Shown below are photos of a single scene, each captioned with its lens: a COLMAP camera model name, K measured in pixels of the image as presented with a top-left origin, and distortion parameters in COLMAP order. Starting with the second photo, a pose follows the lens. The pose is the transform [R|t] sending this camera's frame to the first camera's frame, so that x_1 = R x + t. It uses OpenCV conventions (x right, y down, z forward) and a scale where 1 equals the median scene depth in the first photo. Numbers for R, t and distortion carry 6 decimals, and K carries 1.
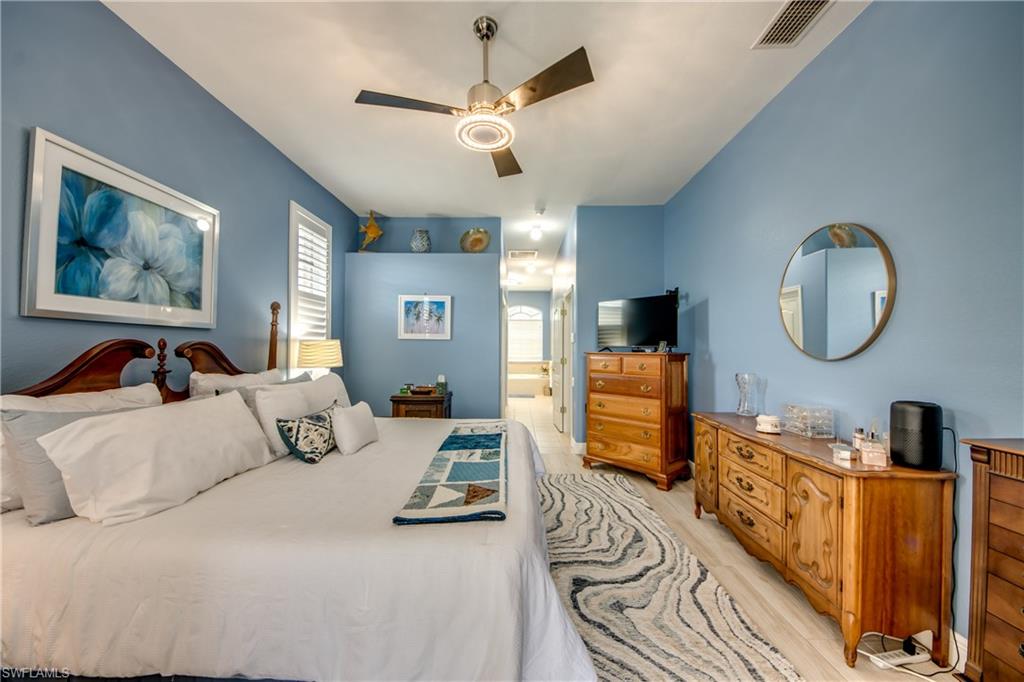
lens RADIAL K [[389.2, 0, 504.3], [0, 389.2, 339.9], [0, 0, 1]] dist [-0.001012, -0.000504]
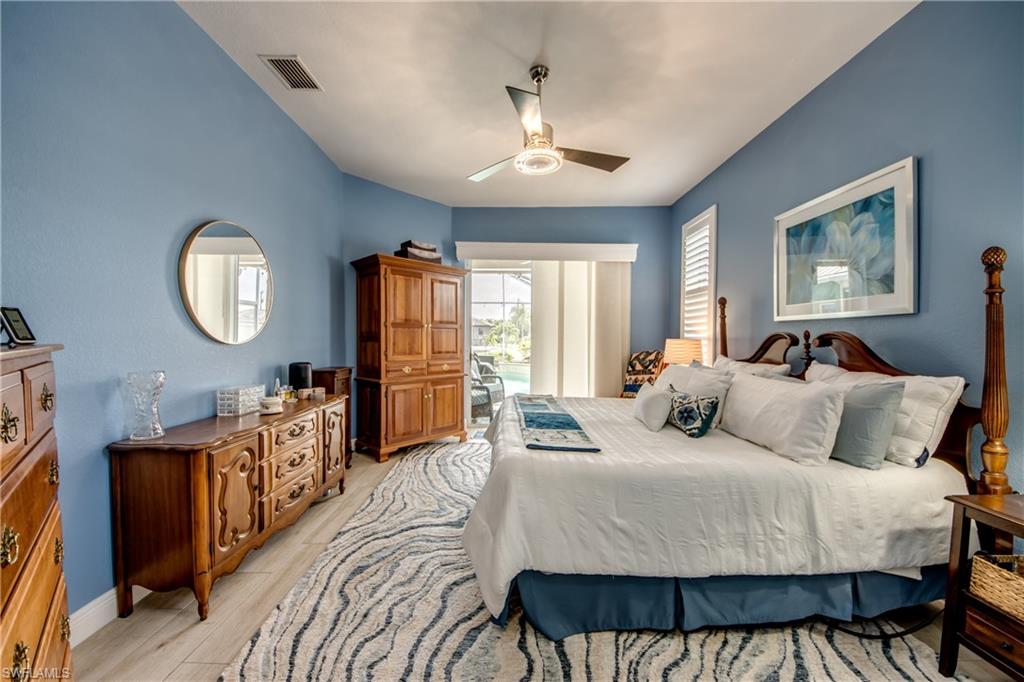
lens RADIAL K [[389.2, 0, 504.3], [0, 389.2, 339.9], [0, 0, 1]] dist [-0.001012, -0.000504]
pose [[-0.999763, -0.009250, -0.019699, 0.070751], [-0.008945, 0.999840, -0.015473, 0.048856], [0.019839, -0.015293, -0.999686, 2.054542]]
